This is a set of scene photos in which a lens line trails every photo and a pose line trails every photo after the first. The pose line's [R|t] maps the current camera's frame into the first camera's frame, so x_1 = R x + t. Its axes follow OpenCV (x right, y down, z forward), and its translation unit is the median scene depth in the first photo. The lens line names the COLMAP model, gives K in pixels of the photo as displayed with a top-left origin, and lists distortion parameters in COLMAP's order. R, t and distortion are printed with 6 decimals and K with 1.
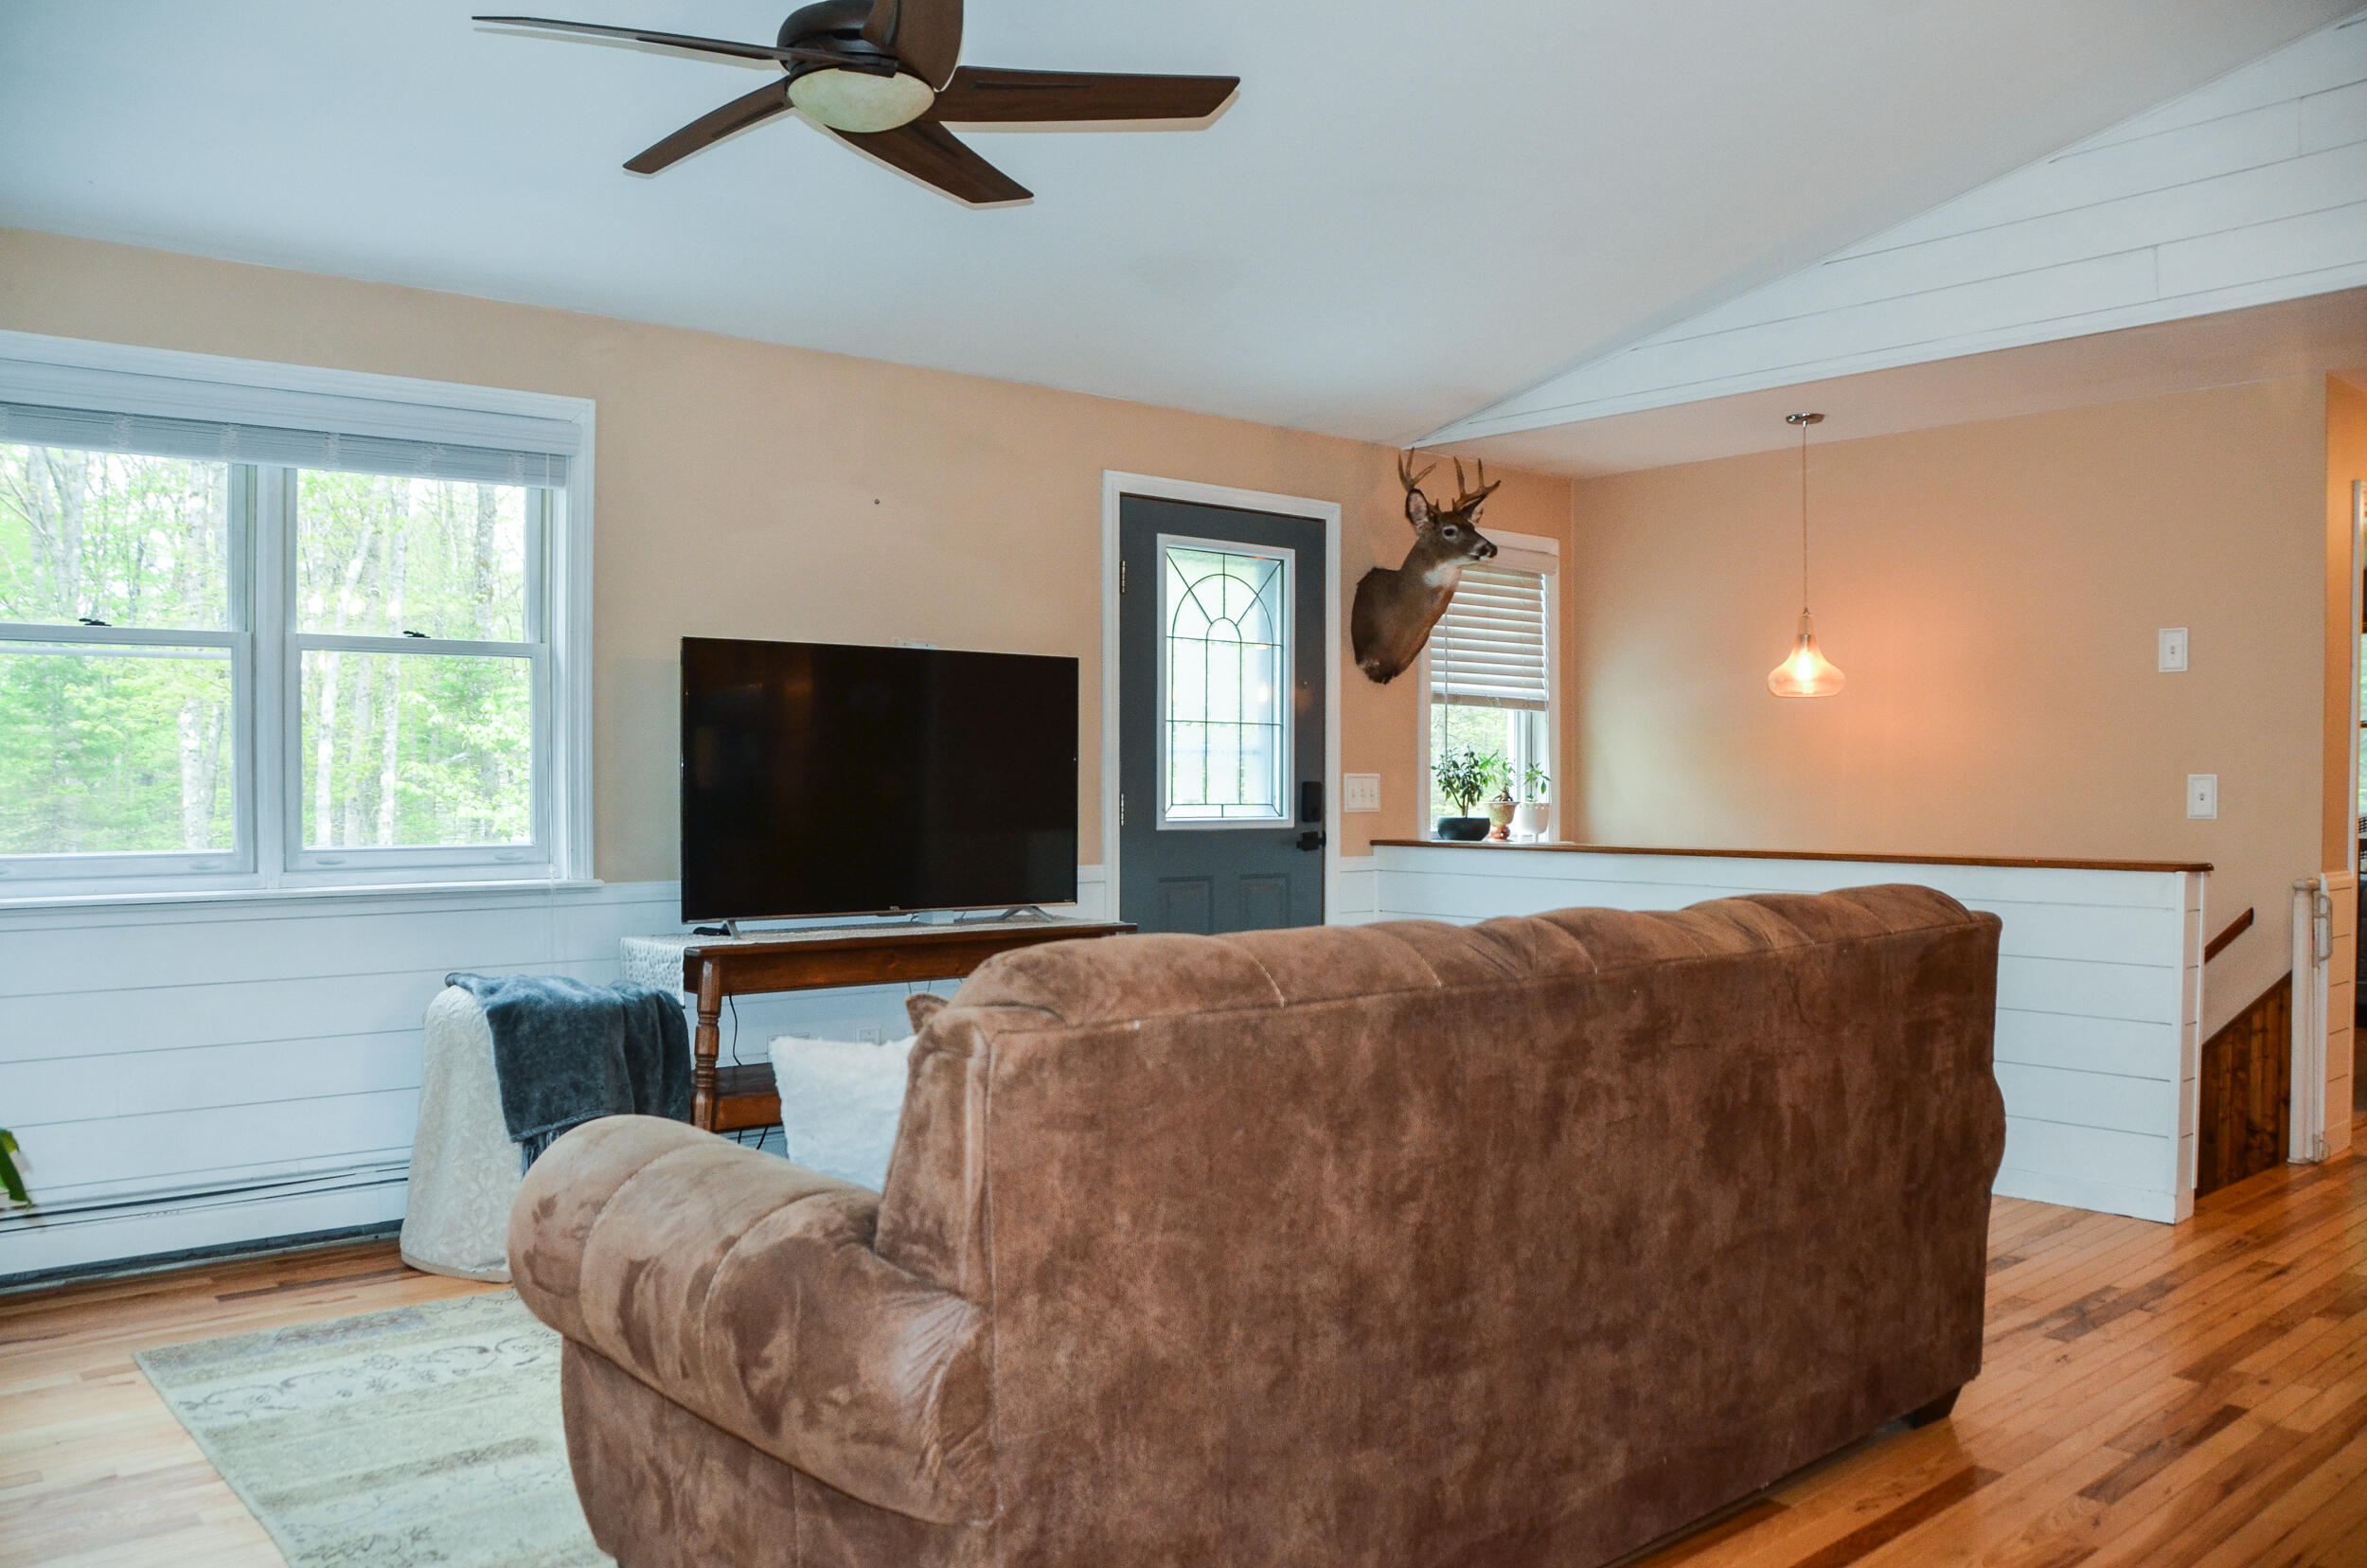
lens RADIAL K [[1847.0, 0, 1169.9], [0, 1847.0, 808.8], [0, 0, 1]] dist [-0.154287, 0.105078]
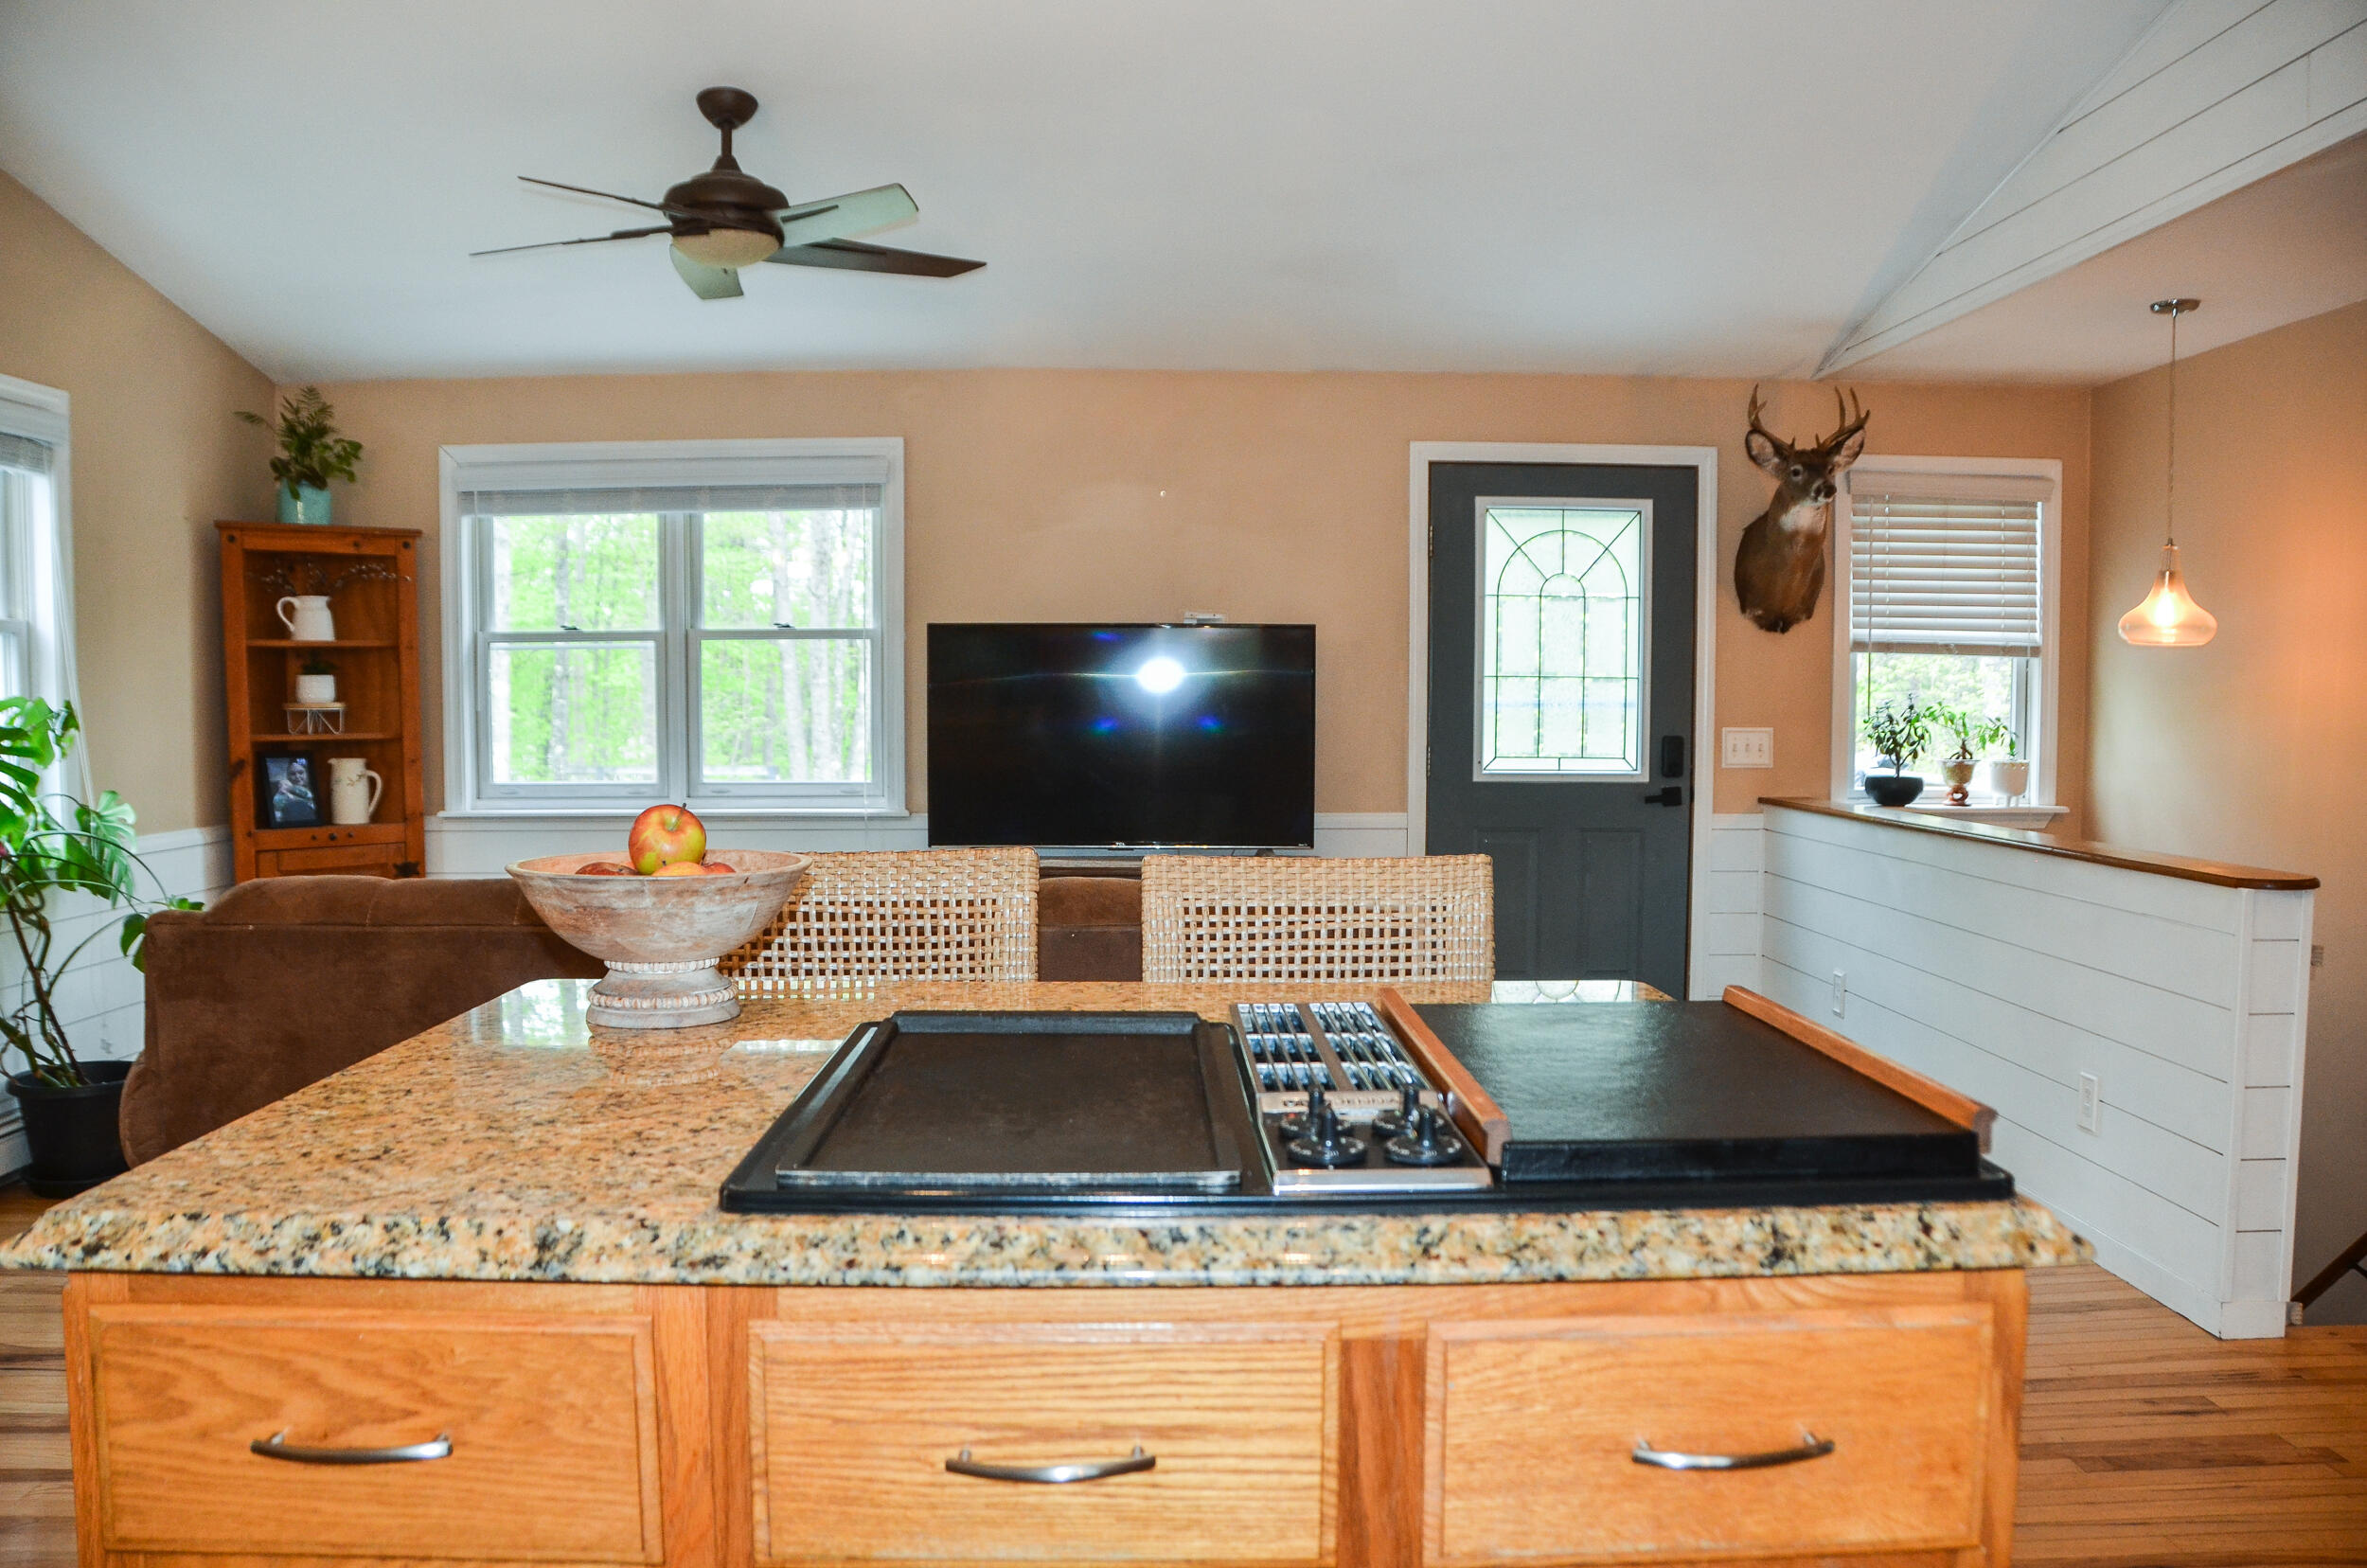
lens RADIAL K [[1847.0, 0, 1165.8], [0, 1847.0, 813.7], [0, 0, 1]] dist [-0.154287, 0.105078]
pose [[0.772045, 0.040928, -0.634249, 0.680770], [-0.010198, 0.998594, 0.052024, -0.029950], [0.635486, -0.033697, 0.771376, 0.110655]]
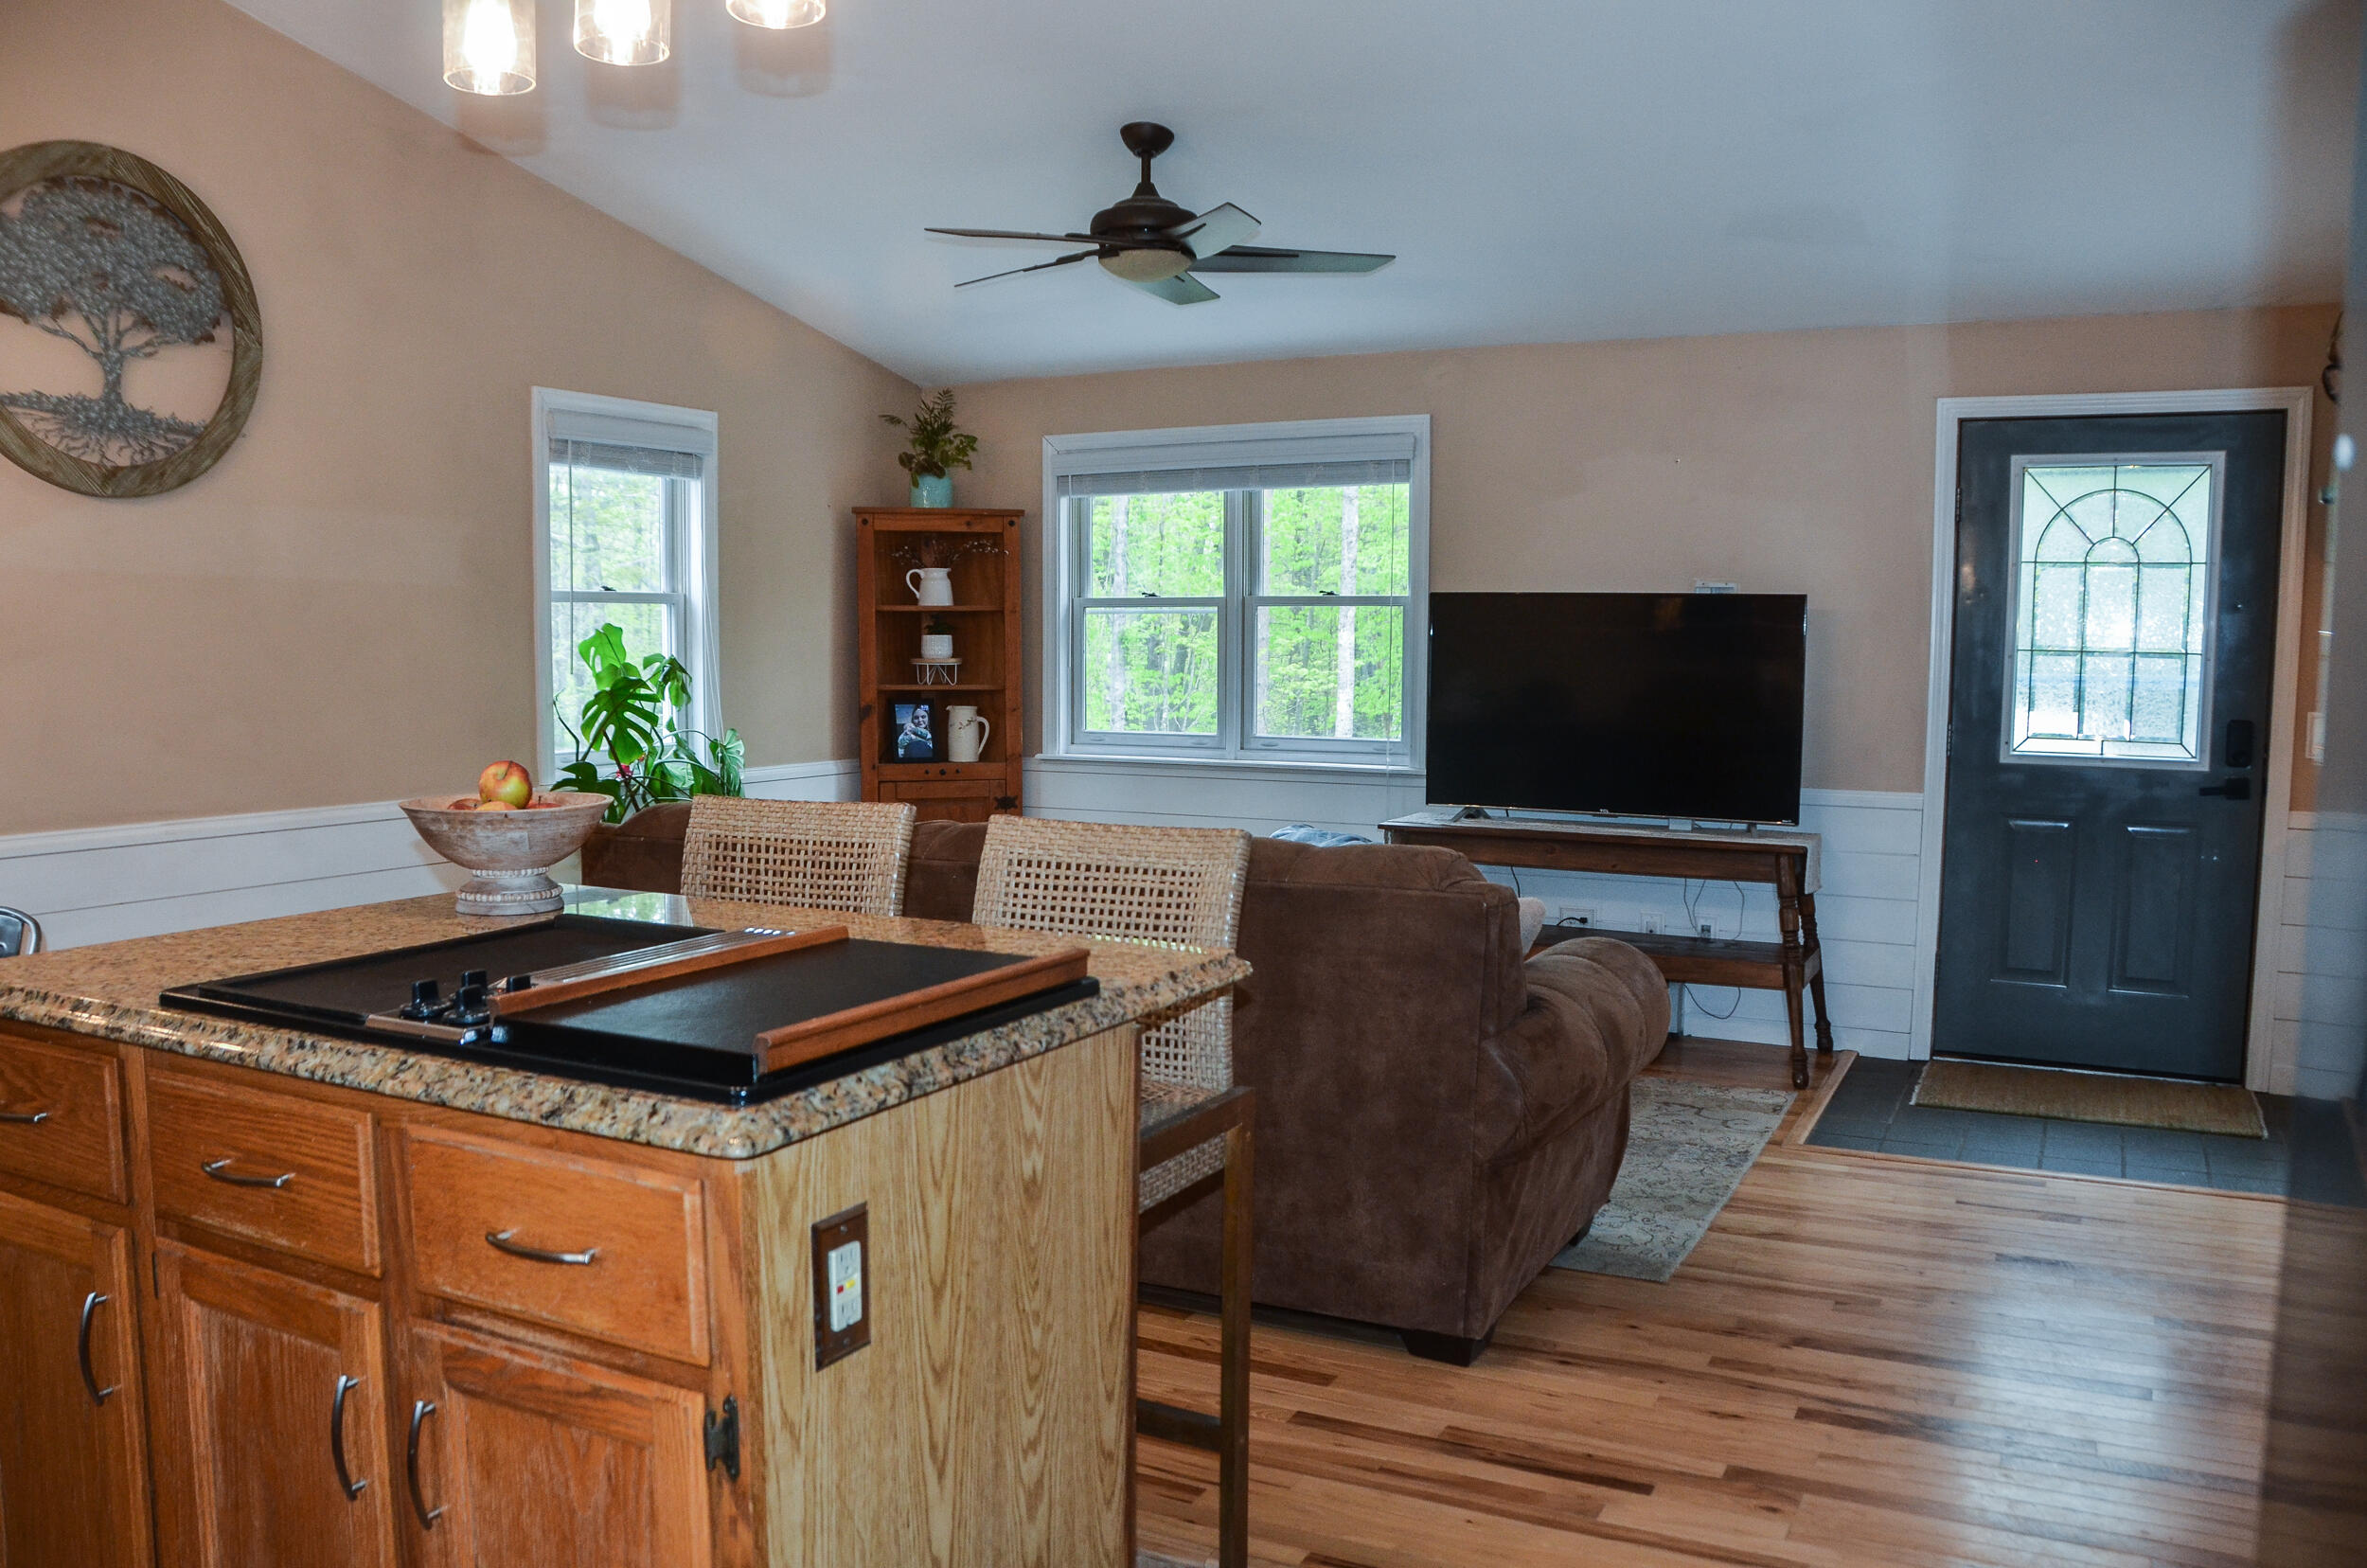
lens RADIAL K [[1847.0, 0, 1152.0], [0, 1847.0, 812.8], [0, 0, 1]] dist [-0.154287, 0.105078]
pose [[0.369845, 0.088088, -0.924908, 0.919437], [-0.021385, 0.996039, 0.086311, -0.044719], [0.928847, -0.012143, 0.370264, 0.308842]]
